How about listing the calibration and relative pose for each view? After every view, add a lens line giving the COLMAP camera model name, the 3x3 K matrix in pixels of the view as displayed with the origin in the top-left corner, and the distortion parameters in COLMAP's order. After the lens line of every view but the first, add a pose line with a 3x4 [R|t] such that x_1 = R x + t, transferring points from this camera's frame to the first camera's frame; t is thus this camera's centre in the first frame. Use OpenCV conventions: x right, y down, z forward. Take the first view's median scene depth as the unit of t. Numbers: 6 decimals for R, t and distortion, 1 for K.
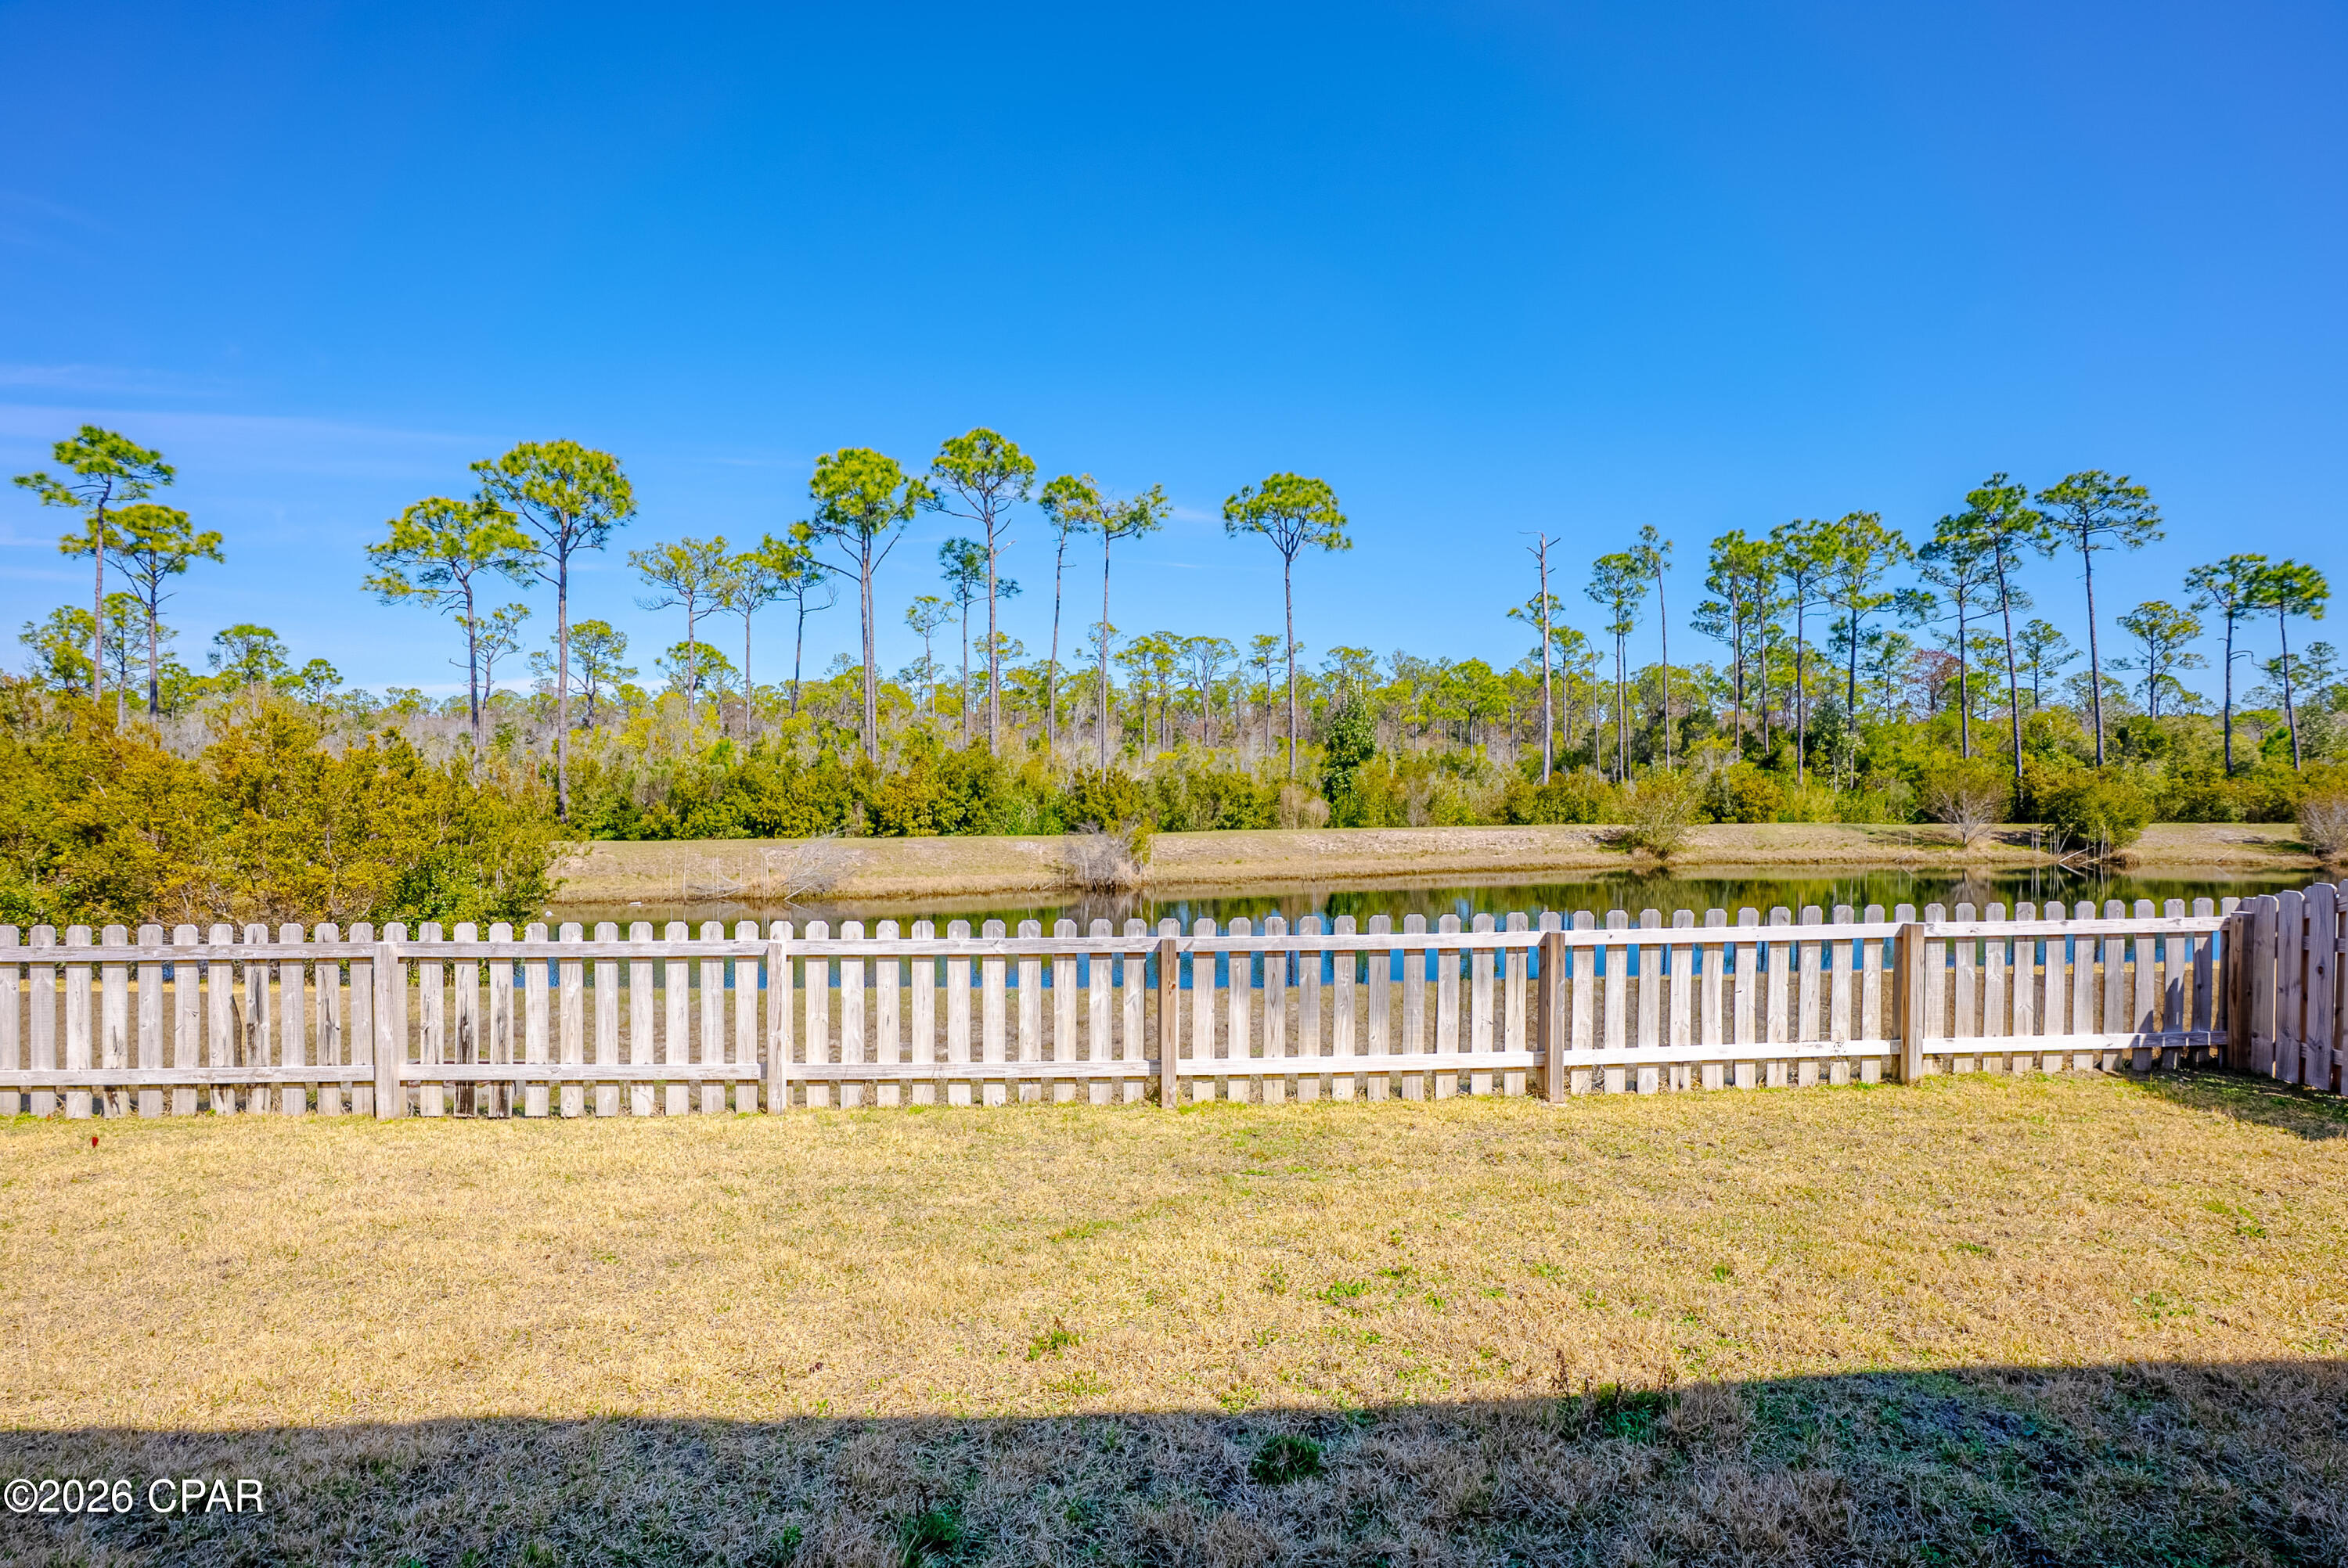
lens RADIAL K [[1104.3, 0, 1181.4], [0, 1104.3, 772.3], [0, 0, 1]] dist [-0.066002, 0.022294]
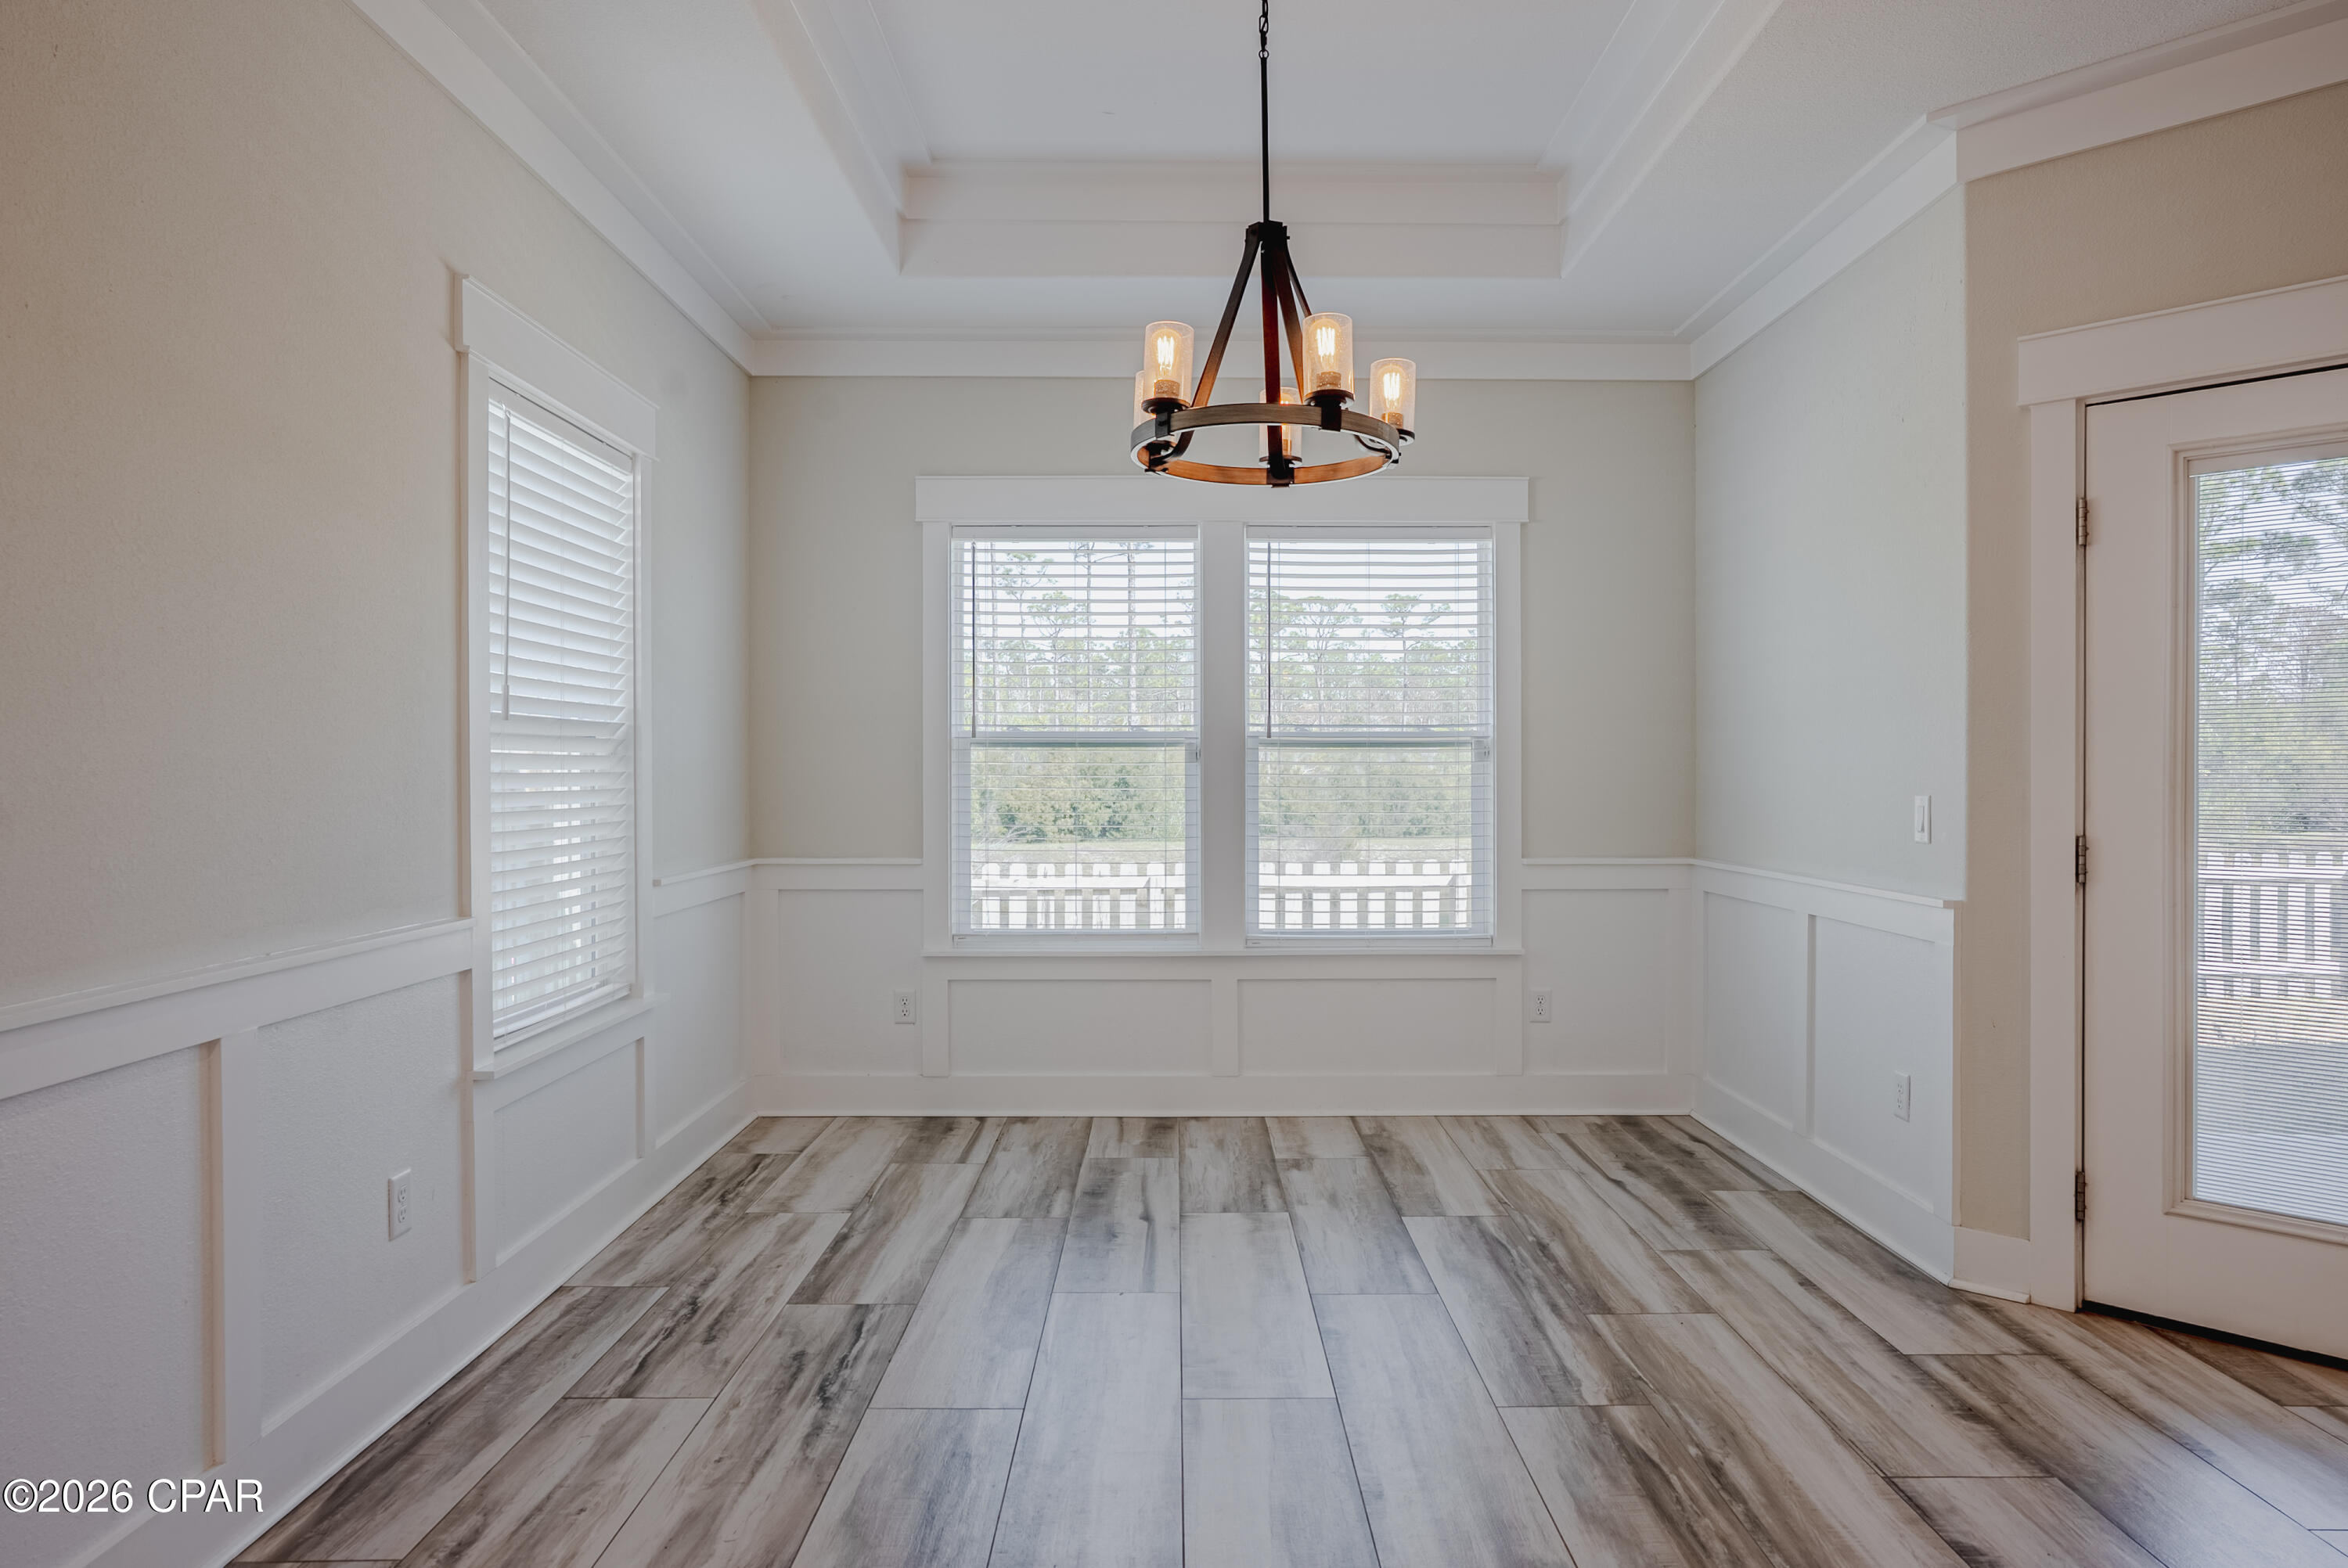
lens RADIAL K [[1484.8, 0, 1176.9], [0, 1484.8, 775.6], [0, 0, 1]] dist [-0.005913, 0.006681]
pose [[0.999369, -0.000613, -0.035514, -0.099415], [0.000644, 0.999999, 0.000878, 0.005449], [0.035513, -0.000900, 0.999369, -0.121294]]
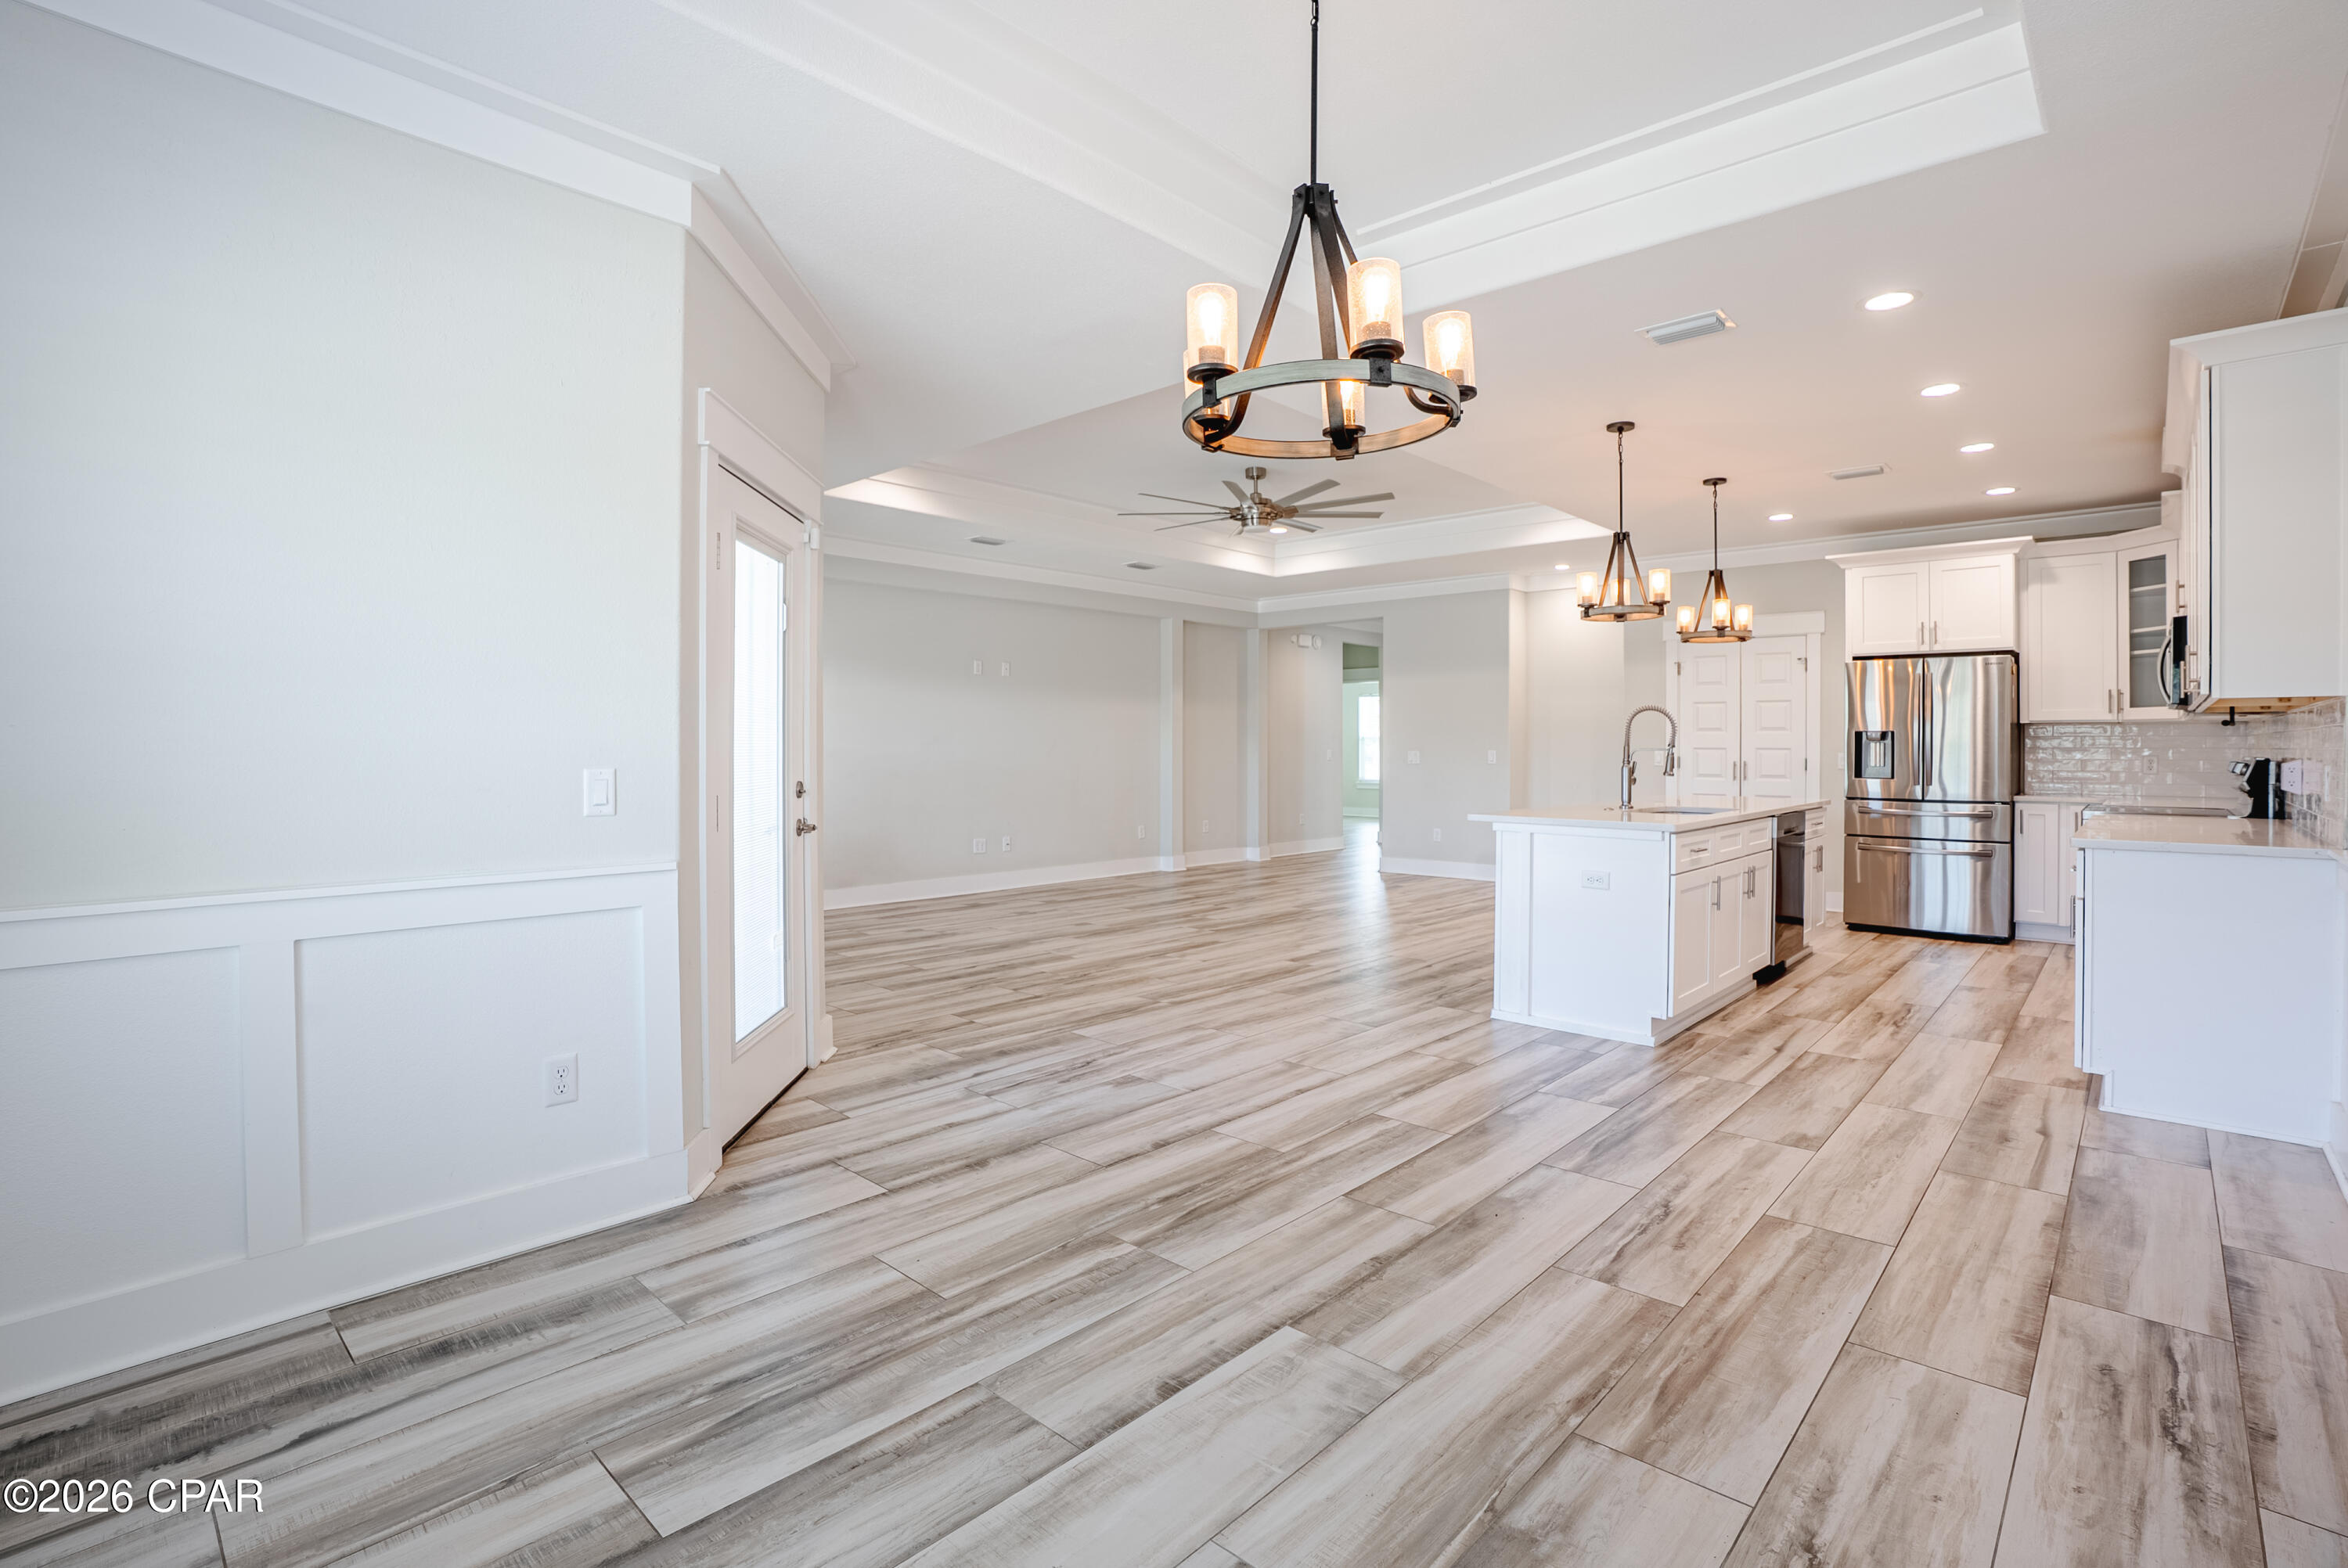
lens RADIAL K [[1104.3, 0, 1193.2], [0, 1104.3, 738.5], [0, 0, 1]] dist [-0.066002, 0.022294]
pose [[-0.716377, 0.000872, 0.697713, -0.127680], [-0.003387, 0.999983, -0.004728, 0.005310], [-0.697706, -0.005751, -0.716362, -0.015036]]
